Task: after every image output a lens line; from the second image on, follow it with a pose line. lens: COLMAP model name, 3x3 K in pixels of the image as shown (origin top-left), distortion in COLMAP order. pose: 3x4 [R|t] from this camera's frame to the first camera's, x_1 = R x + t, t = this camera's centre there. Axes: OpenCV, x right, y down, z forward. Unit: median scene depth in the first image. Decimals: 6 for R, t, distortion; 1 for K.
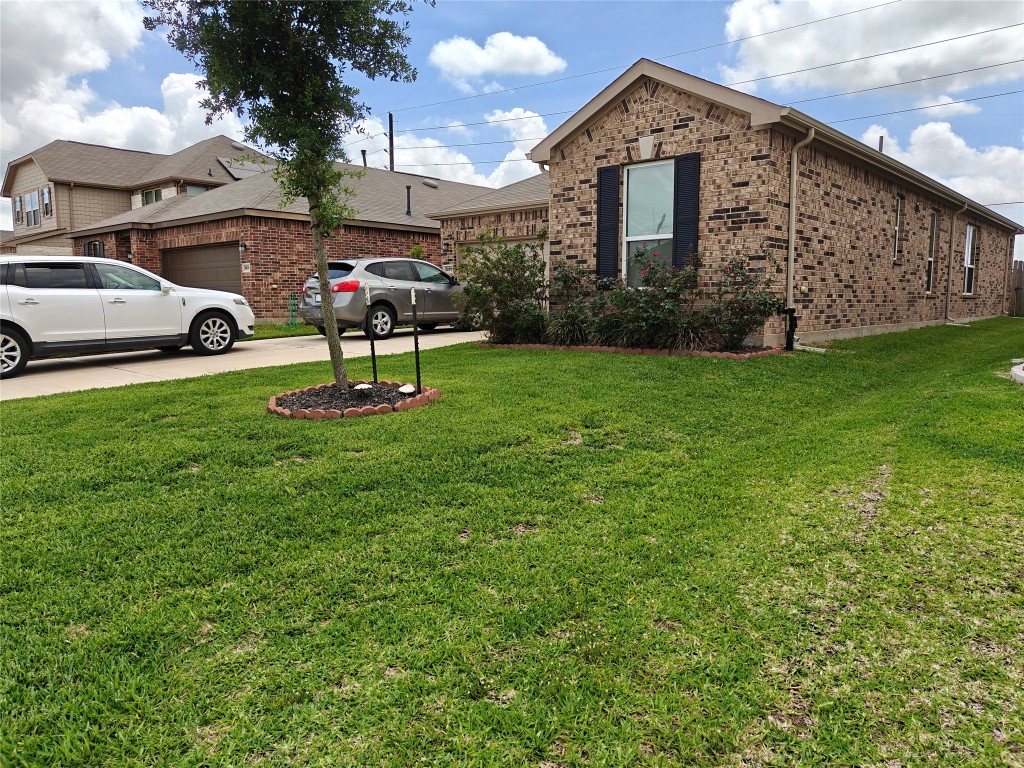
lens RADIAL K [[728.8, 0, 508.0], [0, 728.8, 384.4], [0, 0, 1]] dist [0.009018, 0.004155]
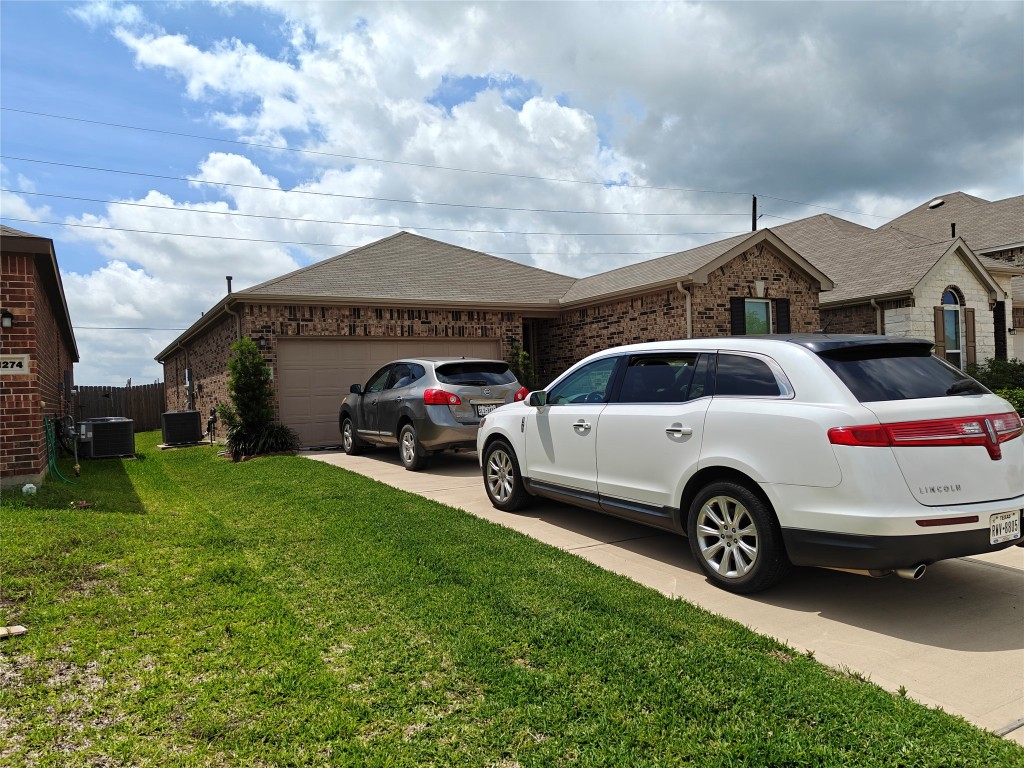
lens RADIAL K [[727.2, 0, 518.2], [0, 727.2, 385.1], [0, 0, 1]] dist [0.012774, -0.009832]
pose [[0.315316, 0.004593, 0.948976, -1.213994], [0.145439, 0.987941, -0.053107, -0.129991], [-0.937776, 0.154763, 0.310846, 0.981149]]
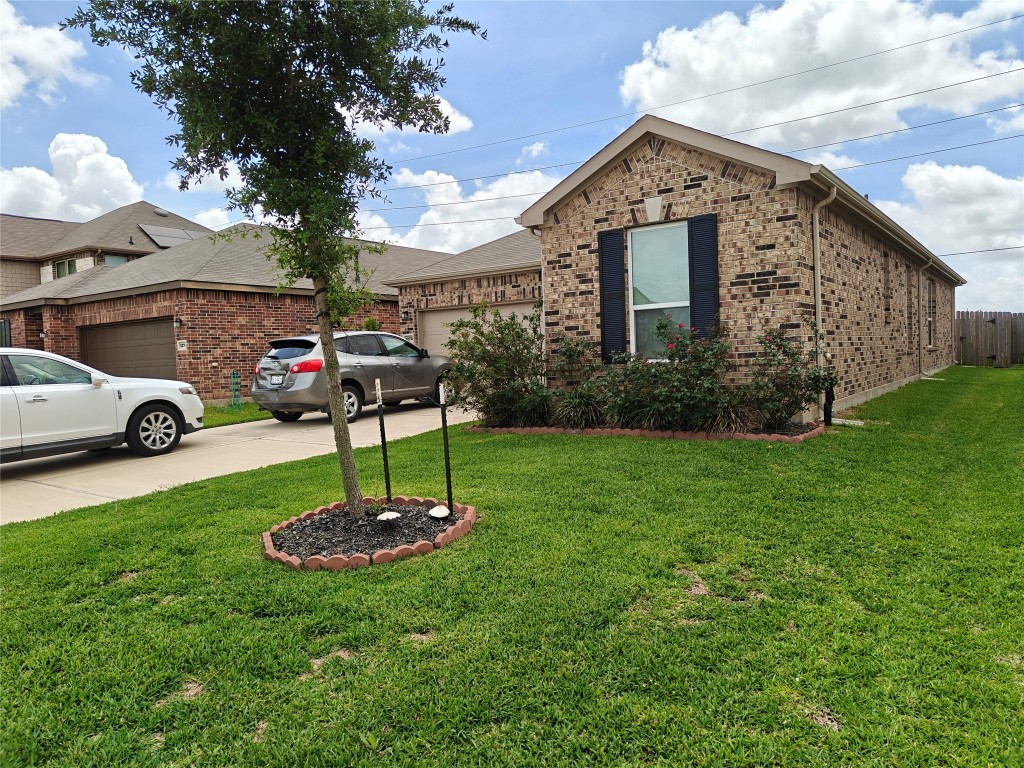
lens RADIAL K [[727.2, 0, 518.2], [0, 727.2, 385.1], [0, 0, 1]] dist [0.012774, -0.009832]
pose [[0.993048, -0.040866, 0.110388, -0.085496], [0.049153, 0.996089, -0.073426, -0.043447], [-0.106956, 0.078342, 0.991173, 0.123079]]
